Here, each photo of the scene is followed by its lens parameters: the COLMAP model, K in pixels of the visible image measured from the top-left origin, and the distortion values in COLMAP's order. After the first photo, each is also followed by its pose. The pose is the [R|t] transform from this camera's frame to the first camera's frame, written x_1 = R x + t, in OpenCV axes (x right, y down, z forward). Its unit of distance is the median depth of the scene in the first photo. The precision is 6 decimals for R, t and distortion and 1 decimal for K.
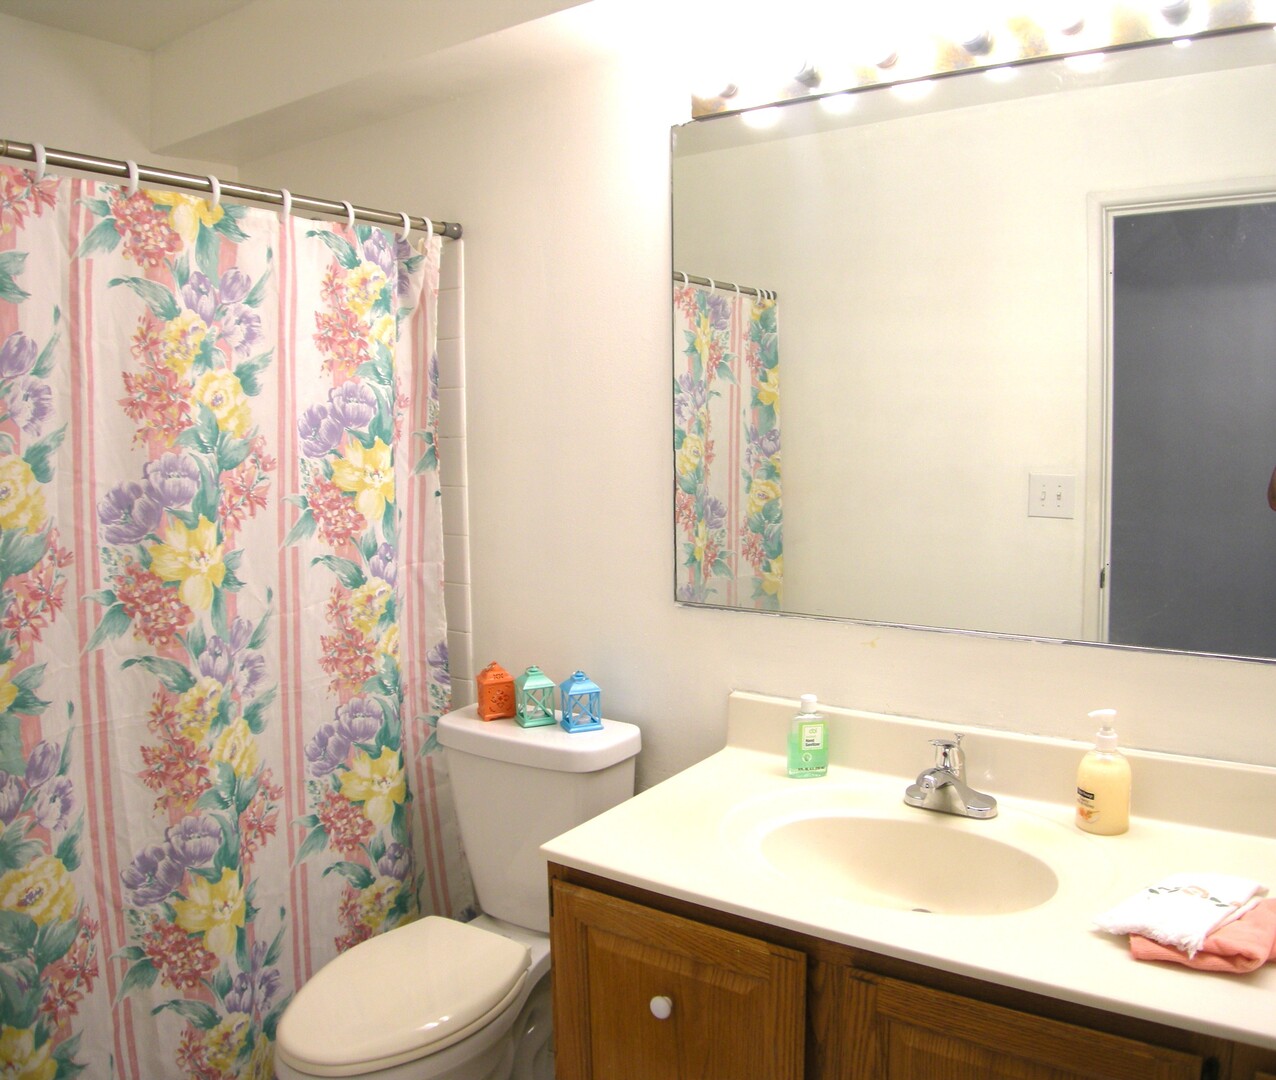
lens RADIAL K [[1014.7, 0, 688.7], [0, 1014.7, 539.1], [0, 0, 1]] dist [-0.158541, 0.053113]
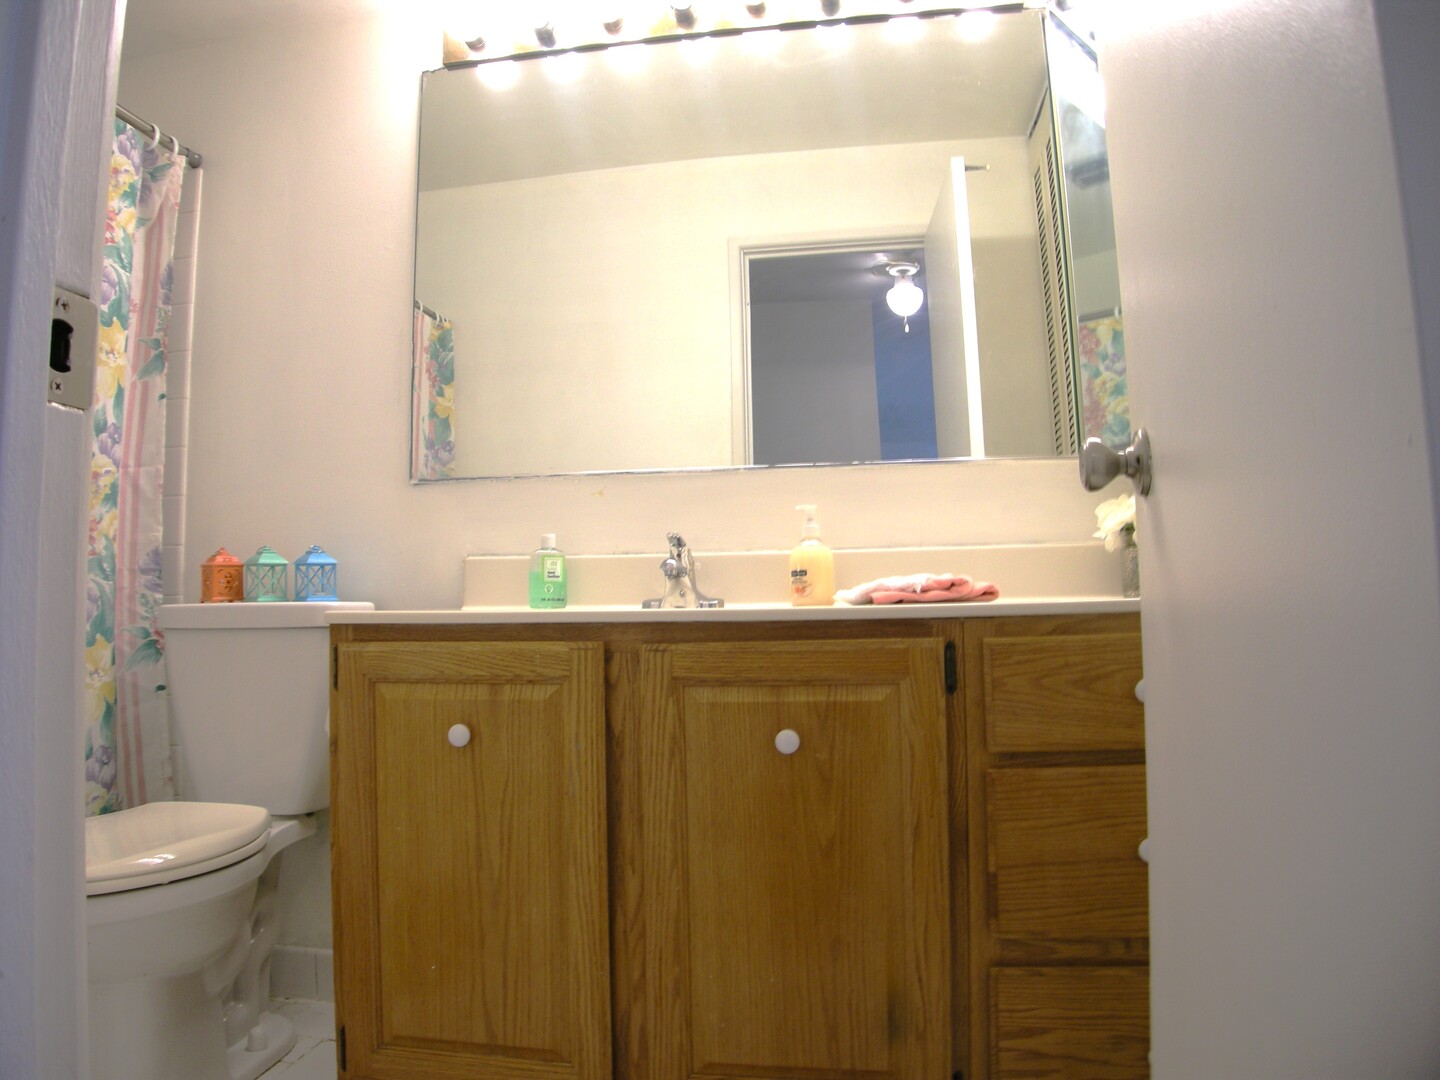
lens RADIAL K [[999.1, 0, 698.5], [0, 999.1, 528.7], [0, 0, 1]] dist [-0.168692, 0.064510]
pose [[0.921906, 0.020390, 0.386876, -0.126223], [0.045121, 0.986167, -0.159498, 0.274066], [-0.384776, 0.164498, 0.908233, -0.049560]]
